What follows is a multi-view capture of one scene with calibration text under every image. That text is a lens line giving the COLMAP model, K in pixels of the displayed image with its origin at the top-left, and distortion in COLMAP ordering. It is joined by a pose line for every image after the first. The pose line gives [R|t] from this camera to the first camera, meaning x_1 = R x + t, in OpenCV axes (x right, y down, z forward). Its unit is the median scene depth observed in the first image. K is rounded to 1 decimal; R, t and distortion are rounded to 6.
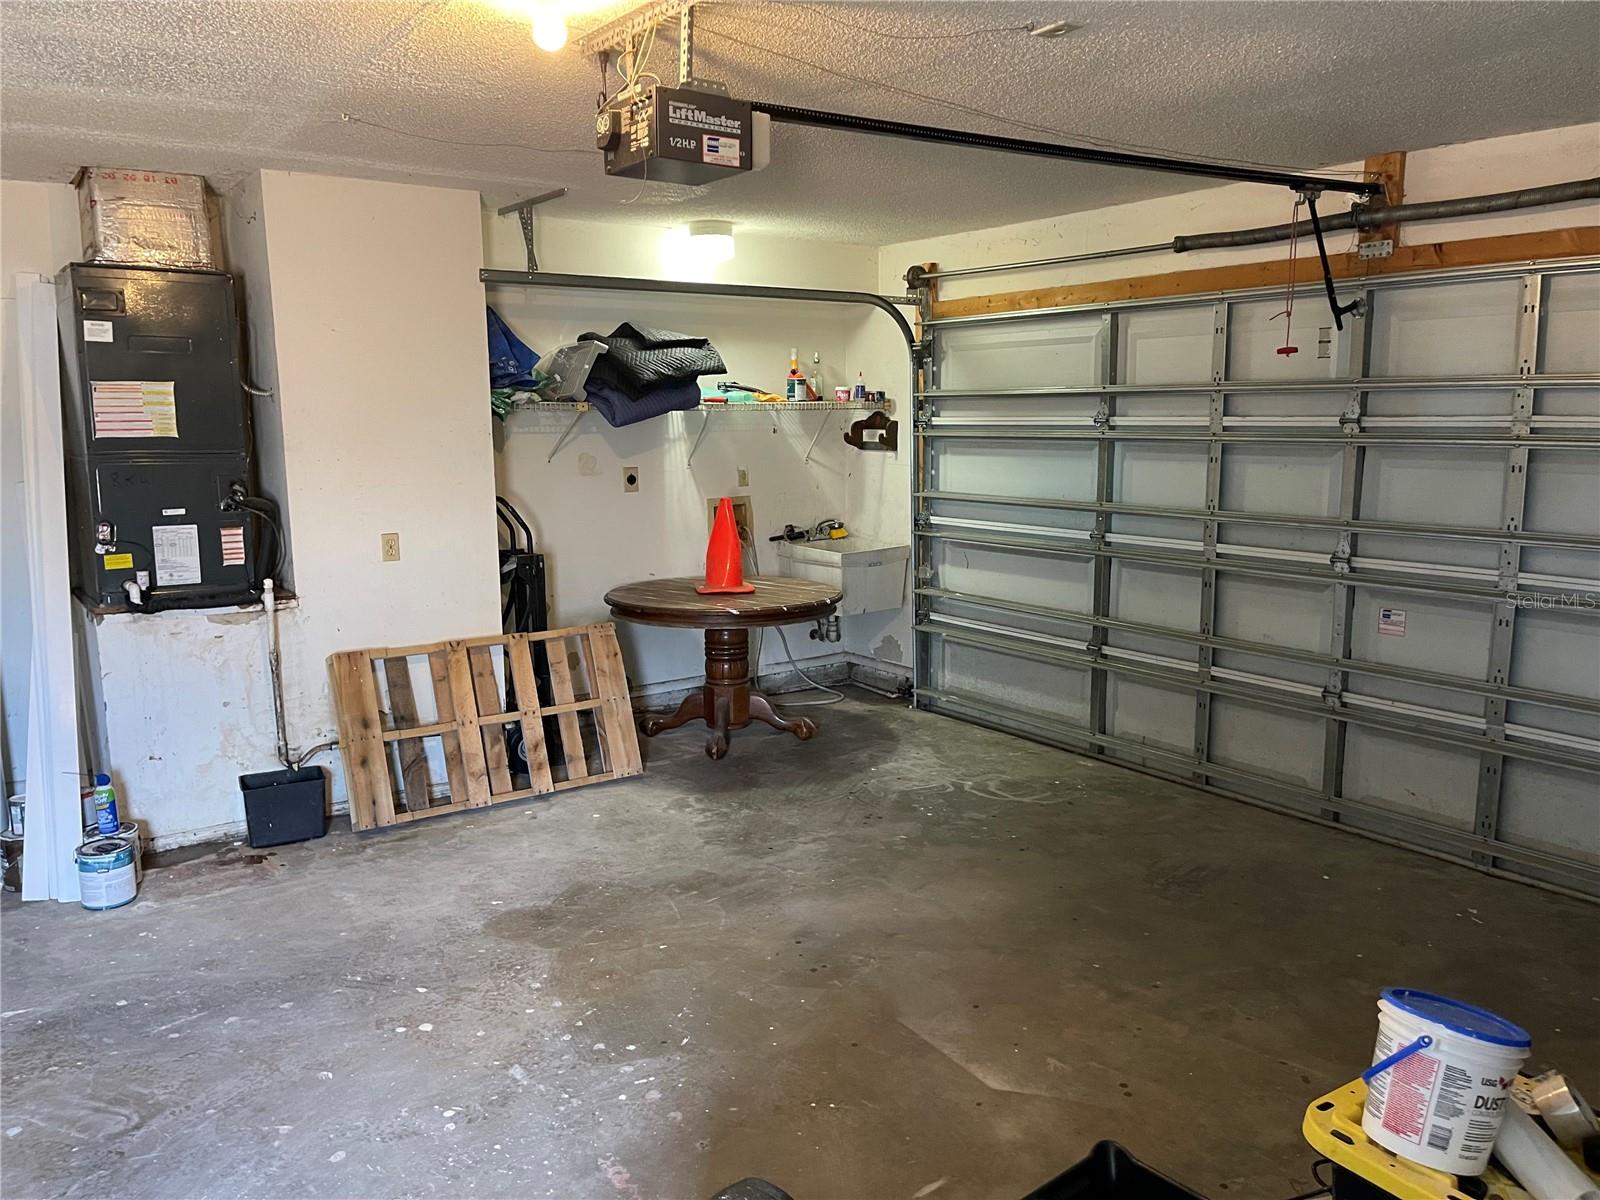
lens RADIAL K [[1205.4, 0, 802.5], [0, 1205.4, 603.9], [0, 0, 1]] dist [0.064485, -0.081224]
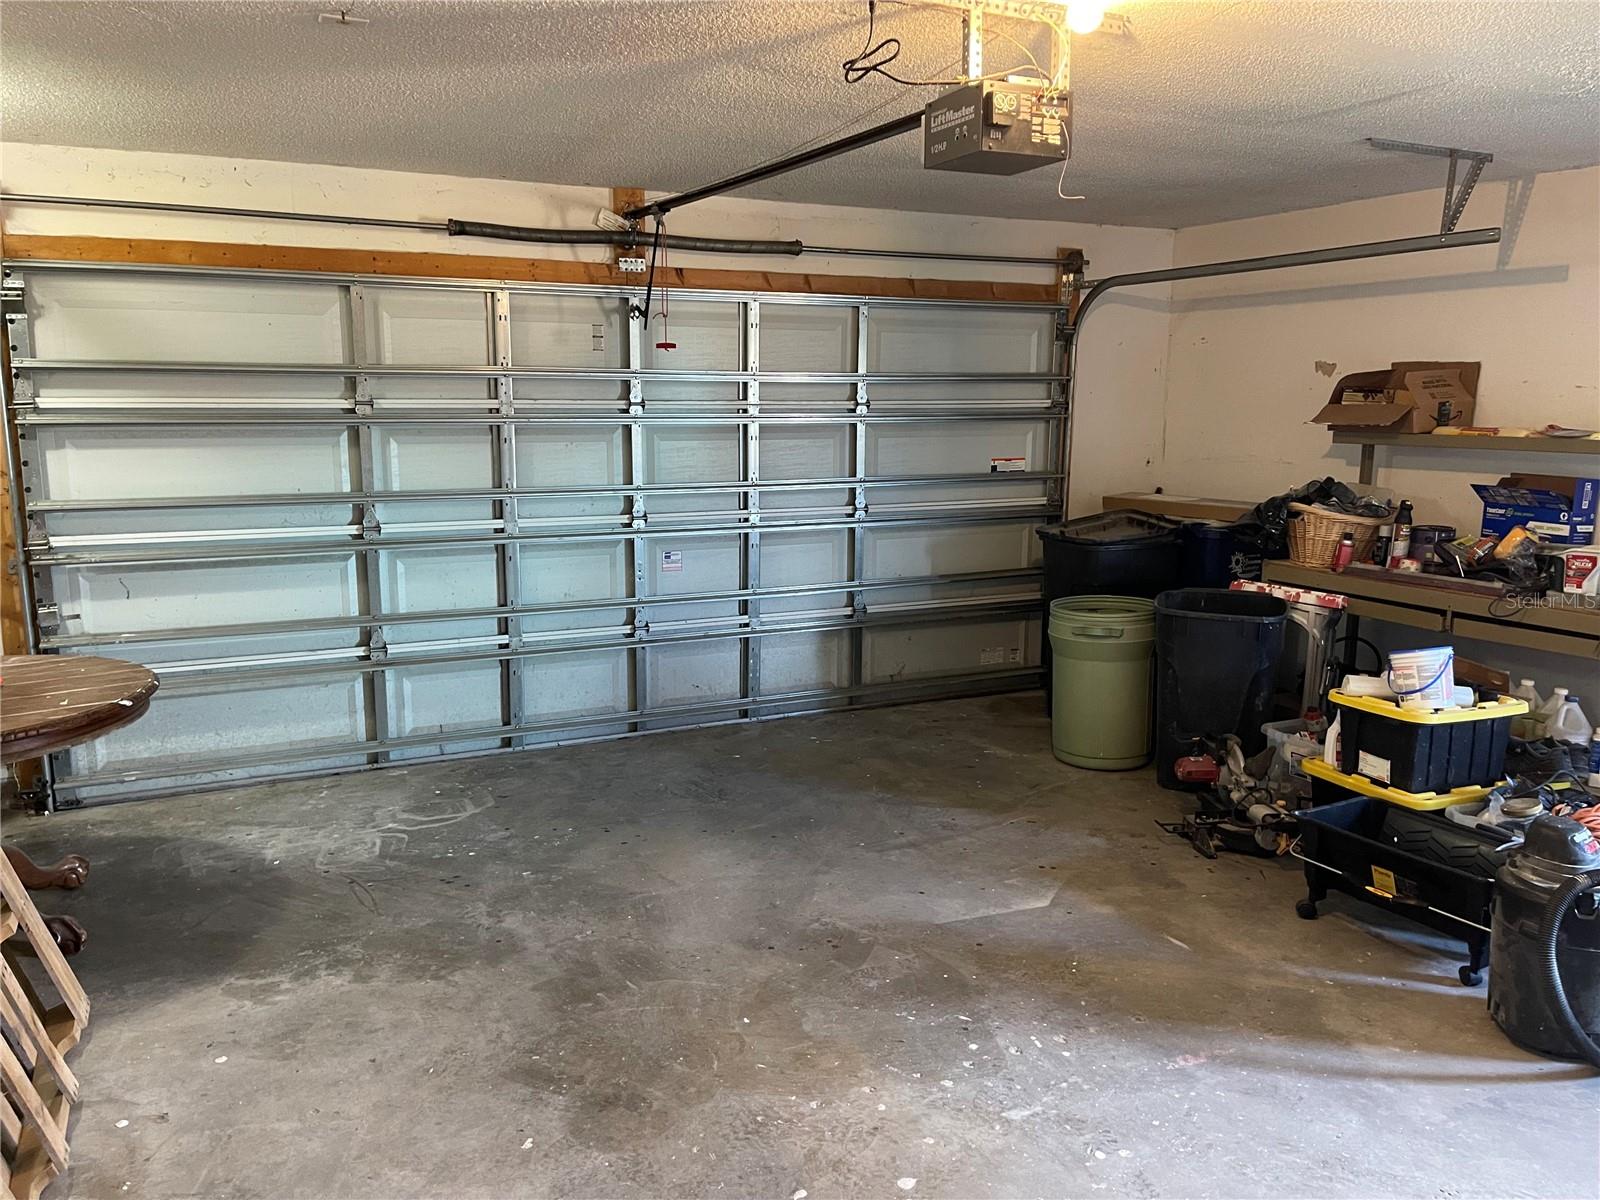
lens RADIAL K [[1205.4, 0, 797.2], [0, 1205.4, 594.9], [0, 0, 1]] dist [0.064485, -0.081224]
pose [[0.184857, -0.159749, 0.969695, -0.698717], [0.148969, 0.979854, 0.133024, -0.094969], [-0.971409, 0.119864, 0.204930, 0.588574]]
